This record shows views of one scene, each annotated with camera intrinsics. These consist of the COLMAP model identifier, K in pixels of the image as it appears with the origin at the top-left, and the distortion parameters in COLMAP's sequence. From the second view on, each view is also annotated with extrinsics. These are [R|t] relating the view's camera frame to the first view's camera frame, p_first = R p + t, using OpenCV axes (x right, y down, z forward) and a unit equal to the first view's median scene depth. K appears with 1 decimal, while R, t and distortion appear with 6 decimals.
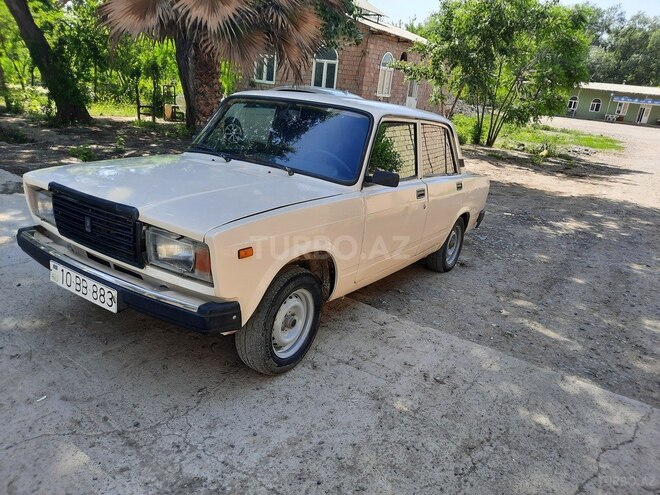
lens RADIAL K [[483.6, 0, 324.7], [0, 483.6, 250.9], [0, 0, 1]] dist [0.033397, -0.021060]
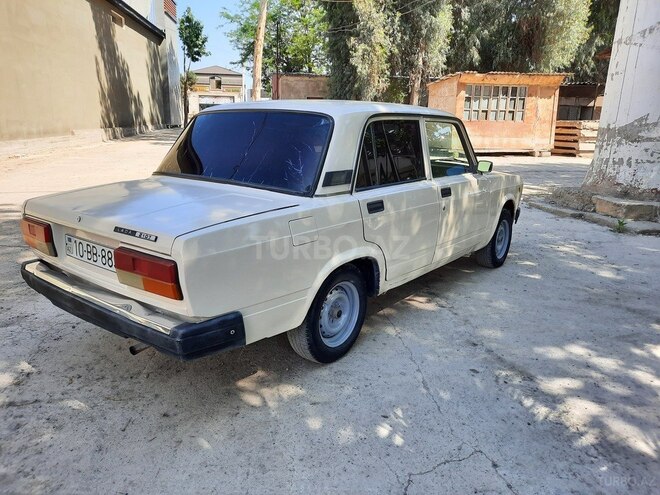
lens RADIAL K [[483.6, 0, 324.8], [0, 483.6, 248.1], [0, 0, 1]] dist [0.033397, -0.021060]
pose [[-0.761910, 0.052307, -0.645567, -0.024028], [-0.305826, 0.849566, 0.429777, -0.628597], [0.570932, 0.524883, -0.631296, 1.975452]]
